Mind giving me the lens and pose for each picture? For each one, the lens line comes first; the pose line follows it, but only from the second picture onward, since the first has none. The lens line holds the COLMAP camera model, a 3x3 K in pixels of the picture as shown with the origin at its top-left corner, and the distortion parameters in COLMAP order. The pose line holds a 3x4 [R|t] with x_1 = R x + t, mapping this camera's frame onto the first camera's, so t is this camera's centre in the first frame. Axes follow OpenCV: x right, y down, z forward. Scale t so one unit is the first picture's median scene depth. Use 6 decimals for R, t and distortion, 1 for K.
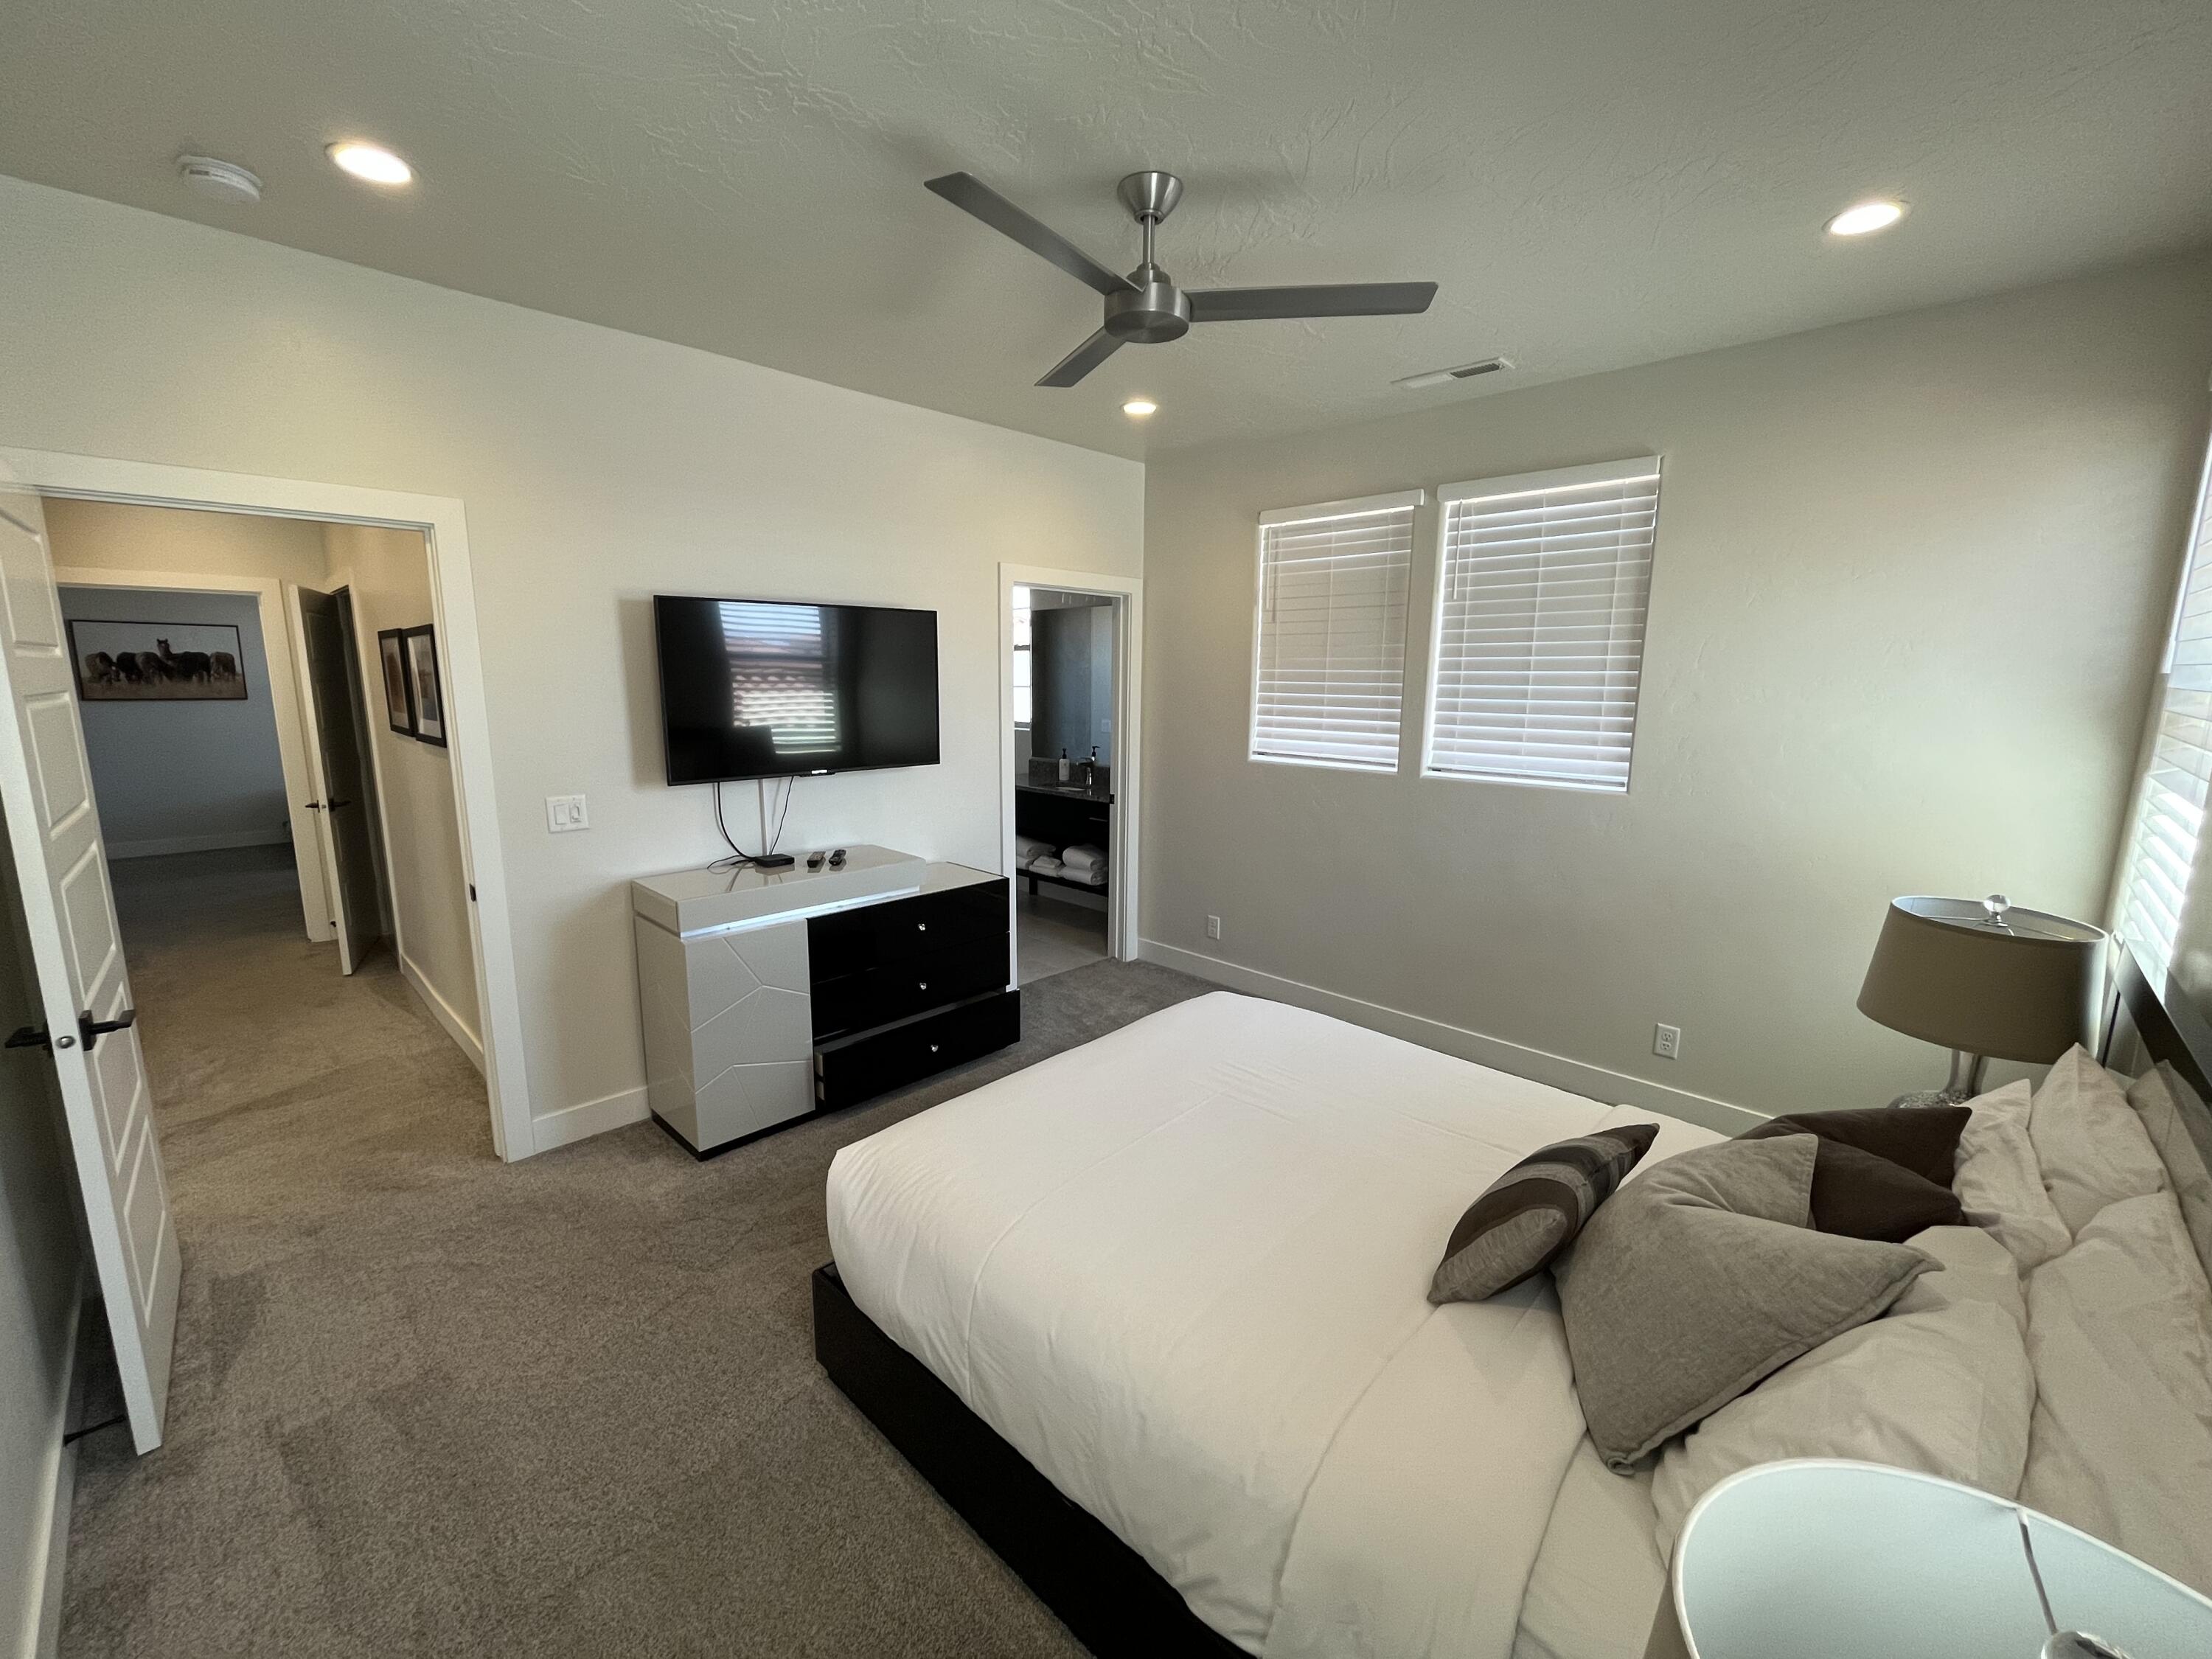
lens RADIAL K [[896.3, 0, 1105.6], [0, 896.3, 826.0], [0, 0, 1]] dist [0.000966, -0.000073]
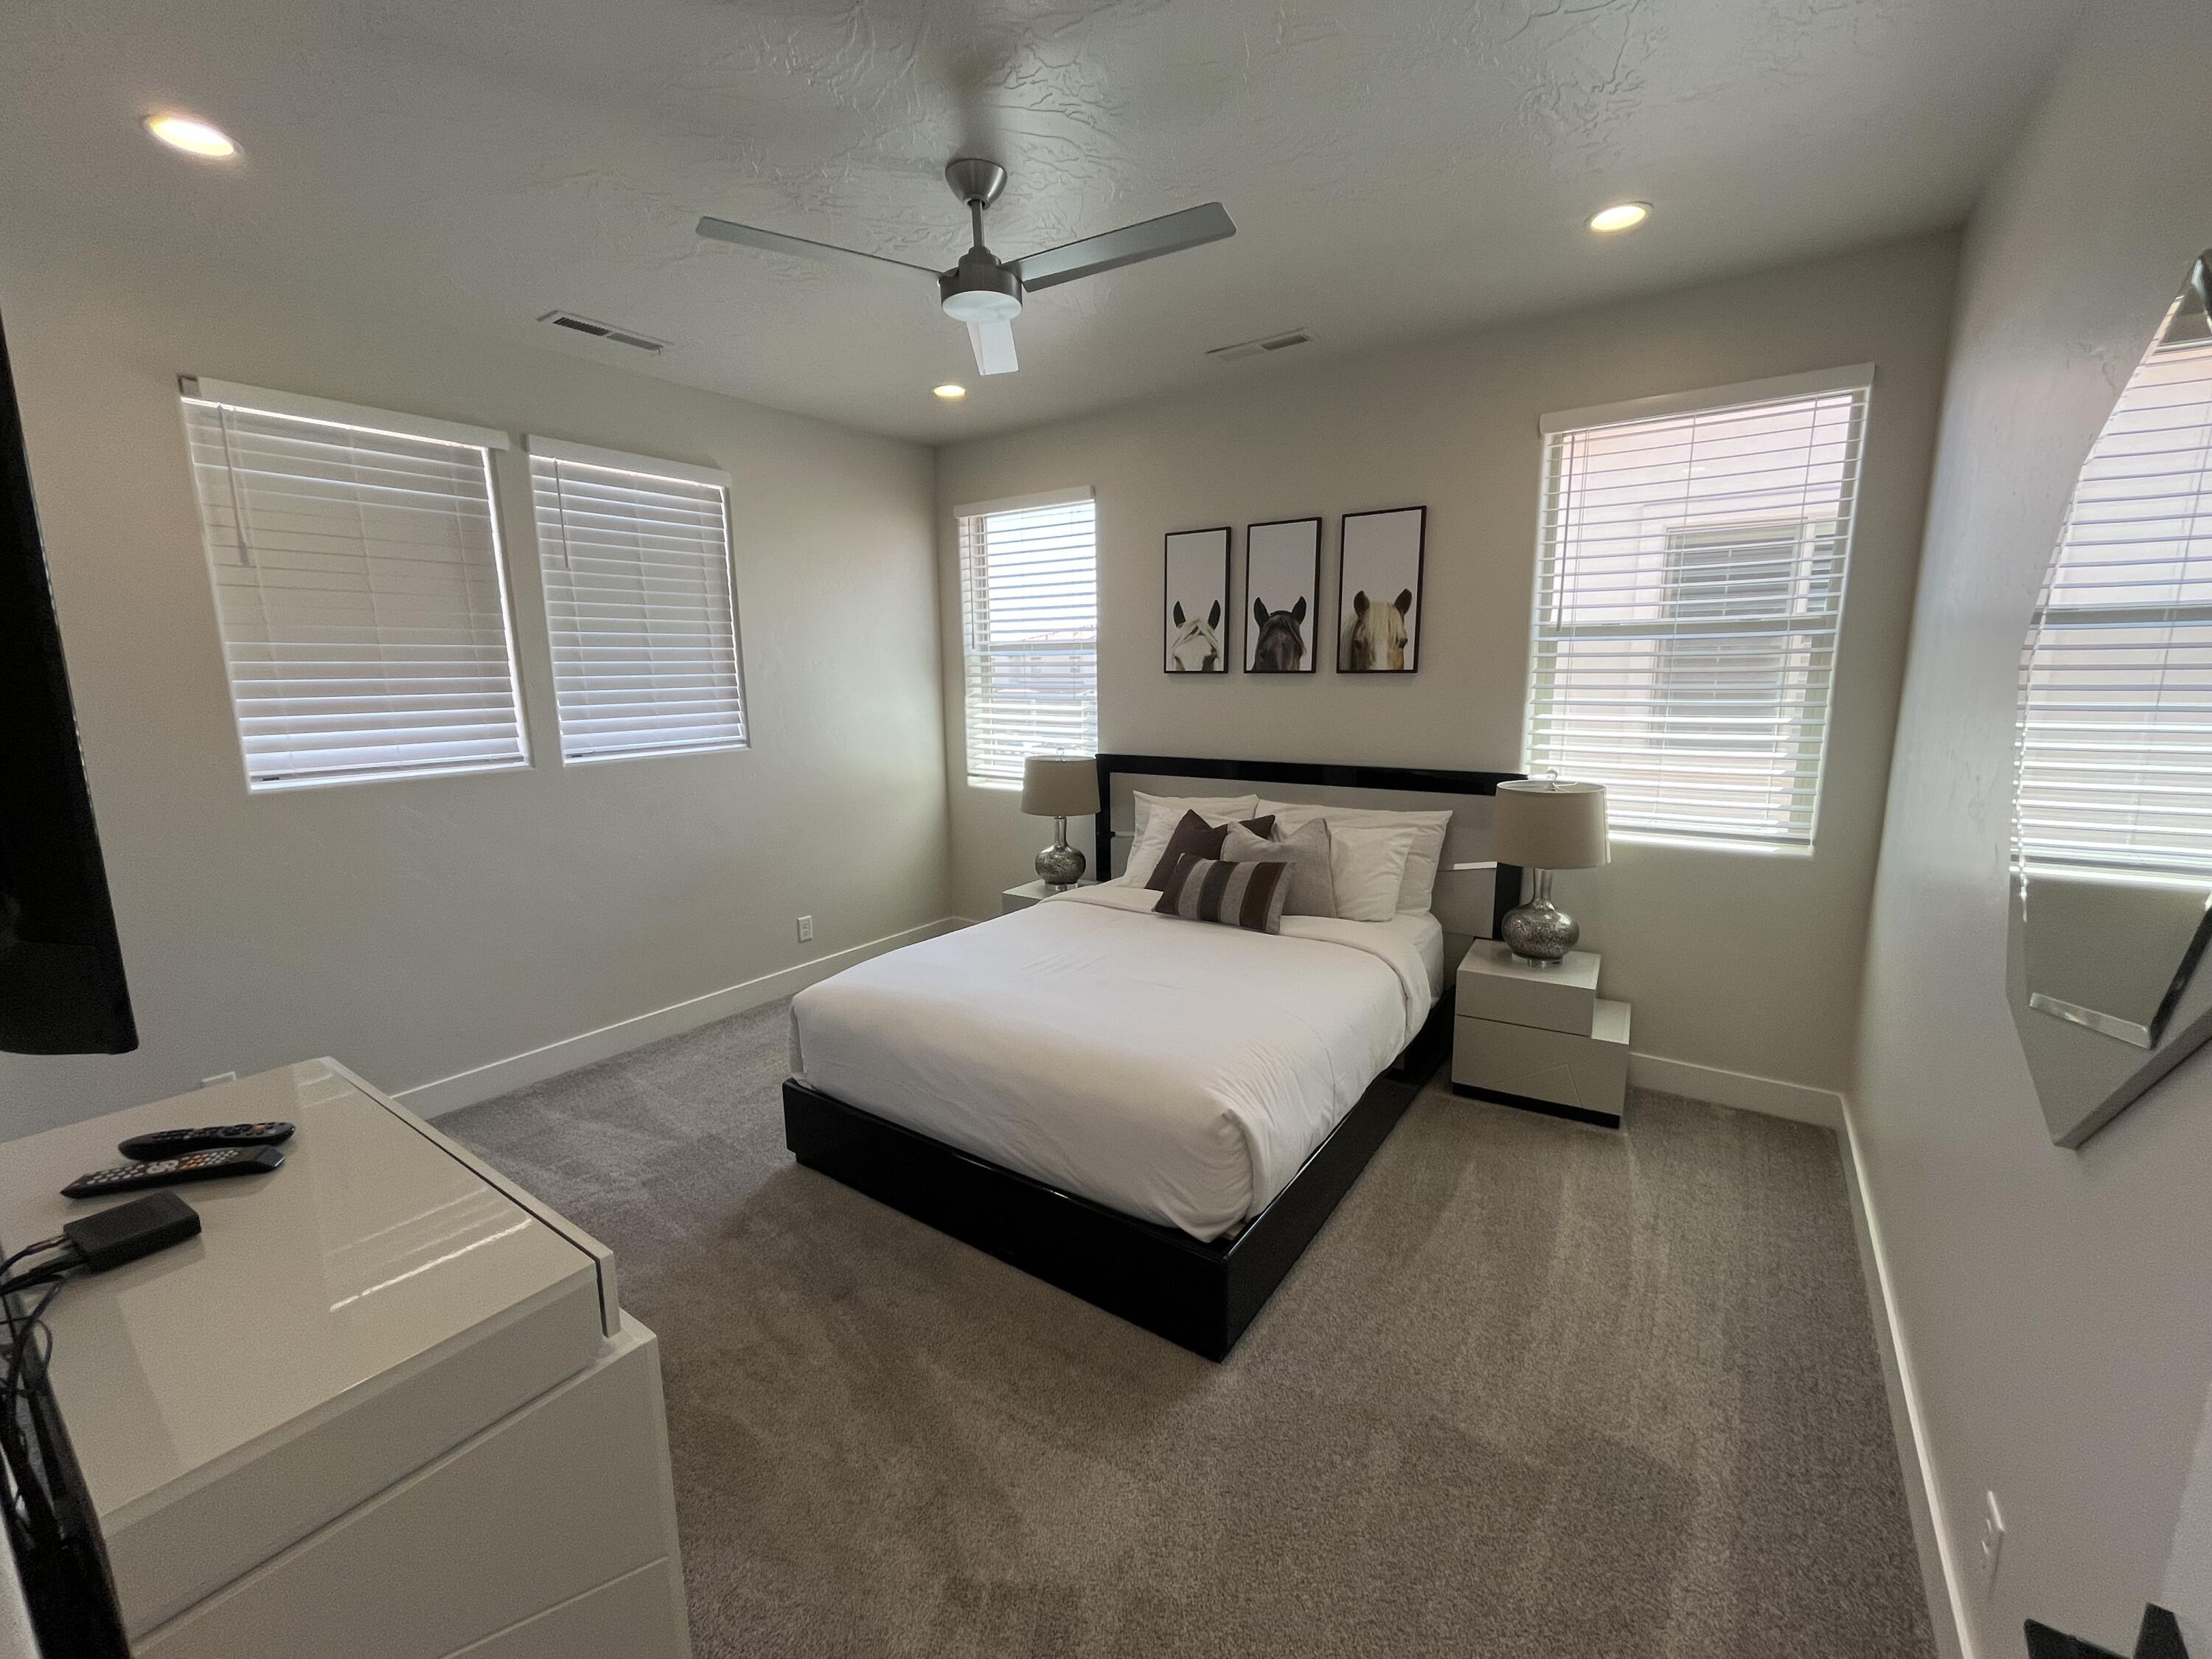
lens RADIAL K [[896.3, 0, 1104.7], [0, 896.3, 820.2], [0, 0, 1]] dist [0.000966, -0.000073]
pose [[-0.147605, -0.175897, 0.973279, -0.599078], [0.175322, 0.963821, 0.200777, -0.087667], [-0.973383, 0.200273, -0.111426, 0.590183]]
